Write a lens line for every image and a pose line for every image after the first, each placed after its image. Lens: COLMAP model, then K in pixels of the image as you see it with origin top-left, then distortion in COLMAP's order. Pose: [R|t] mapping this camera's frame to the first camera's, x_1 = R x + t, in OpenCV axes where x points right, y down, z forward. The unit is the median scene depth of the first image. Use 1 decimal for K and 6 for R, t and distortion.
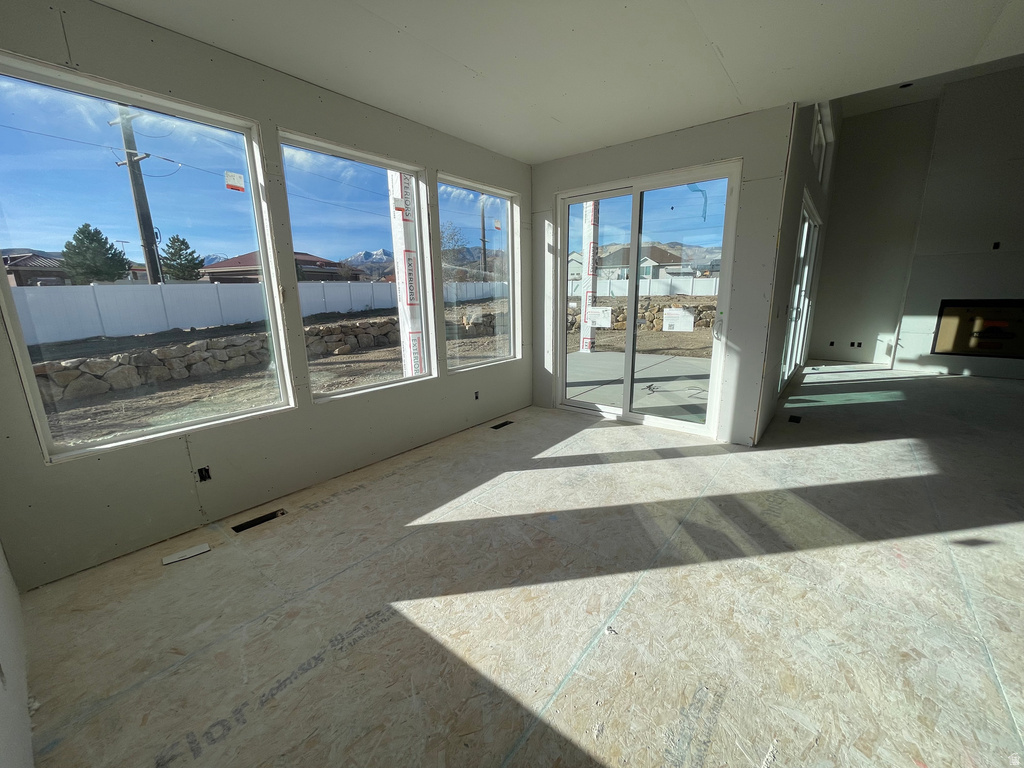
lens RADIAL K [[412.1, 0, 505.9], [0, 412.1, 389.5], [0, 0, 1]] dist [-0.004421, 0.001518]
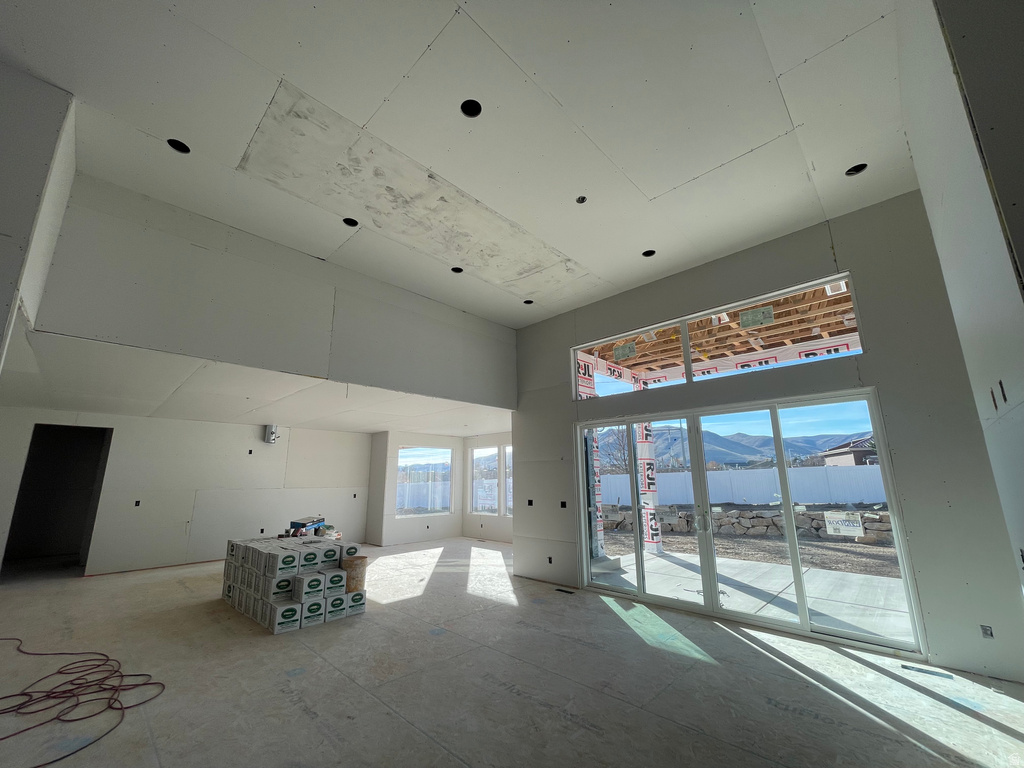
lens RADIAL K [[412.1, 0, 502.0], [0, 412.1, 386.1], [0, 0, 1]] dist [-0.004421, 0.001518]
pose [[-0.095873, -0.198791, -0.975341, 1.428048], [-0.217130, 0.960435, -0.174409, -0.189124], [0.971423, 0.195055, -0.135243, 0.573252]]
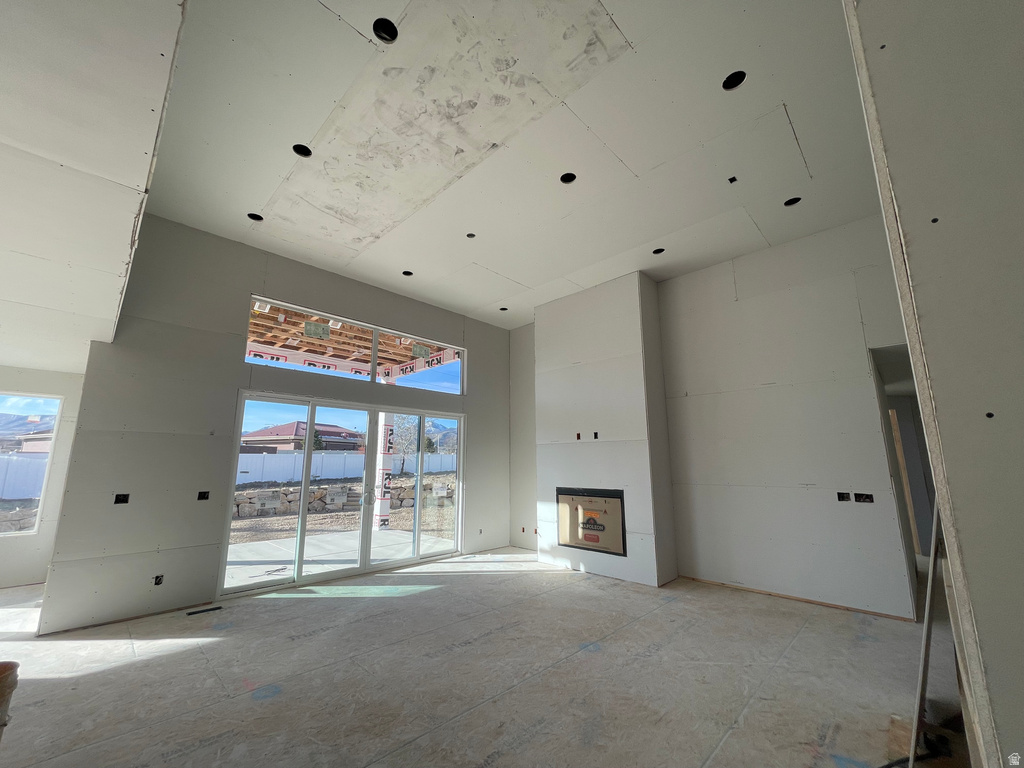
lens RADIAL K [[412.1, 0, 506.9], [0, 412.1, 385.7], [0, 0, 1]] dist [-0.004421, 0.001518]
pose [[0.995051, 0.001291, -0.099356, 1.010157], [-0.041504, 0.913910, -0.403789, -0.033602], [0.090281, 0.405915, 0.909441, -0.022656]]
